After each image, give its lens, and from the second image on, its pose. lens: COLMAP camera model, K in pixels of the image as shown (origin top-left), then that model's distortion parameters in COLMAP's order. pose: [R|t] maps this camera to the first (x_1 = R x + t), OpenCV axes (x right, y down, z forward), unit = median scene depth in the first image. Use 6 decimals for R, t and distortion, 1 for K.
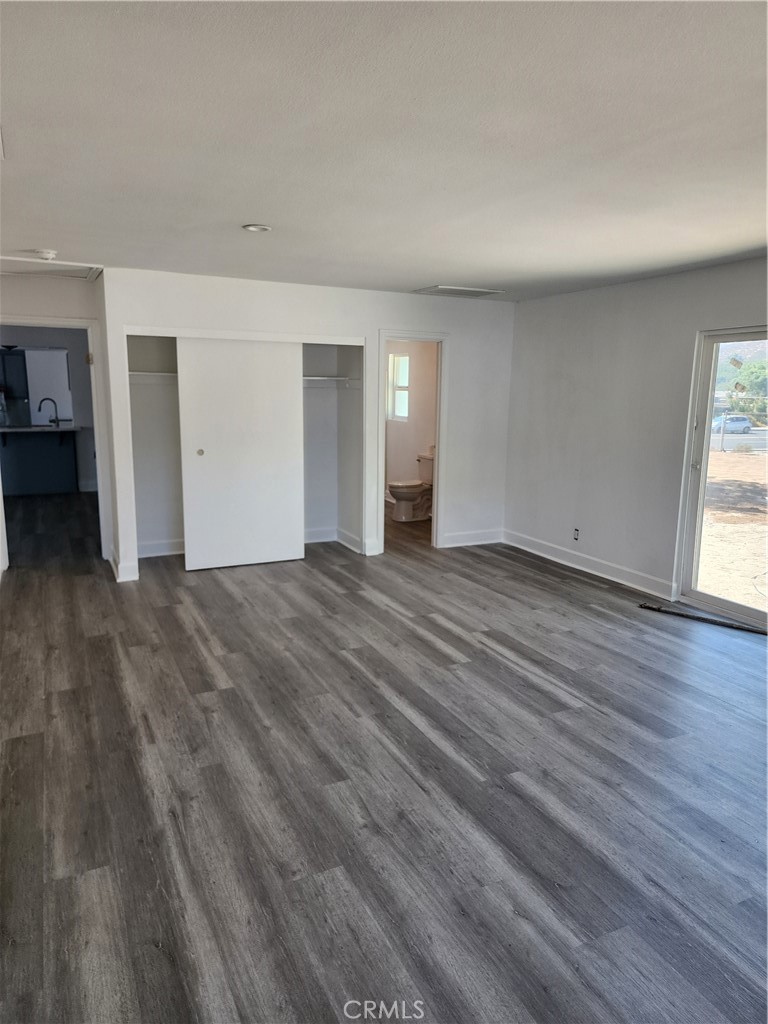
lens RADIAL K [[693.3, 0, 386.1], [0, 693.3, 507.0], [0, 0, 1]] dist [0.051299, -0.031290]
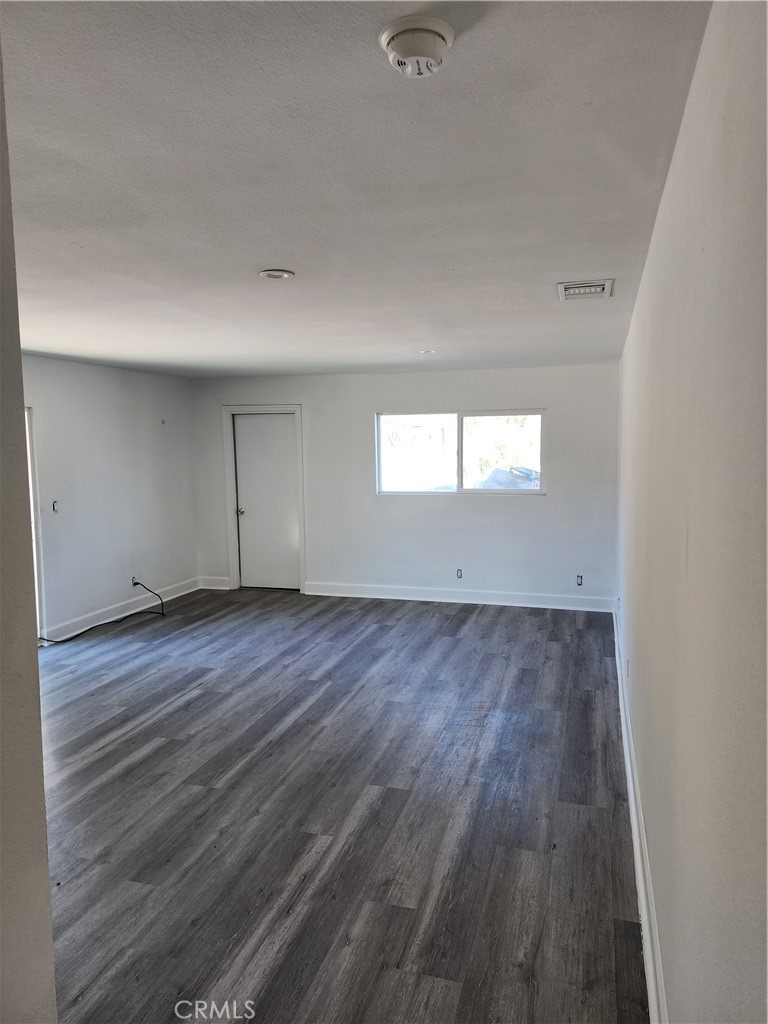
lens RADIAL K [[693.3, 0, 384.3], [0, 693.3, 513.8], [0, 0, 1]] dist [0.051299, -0.031290]
pose [[-0.736786, -0.069247, 0.672571, -0.852974], [0.123593, 0.964187, 0.234665, -0.310425], [-0.664734, 0.256023, -0.701841, 1.583778]]
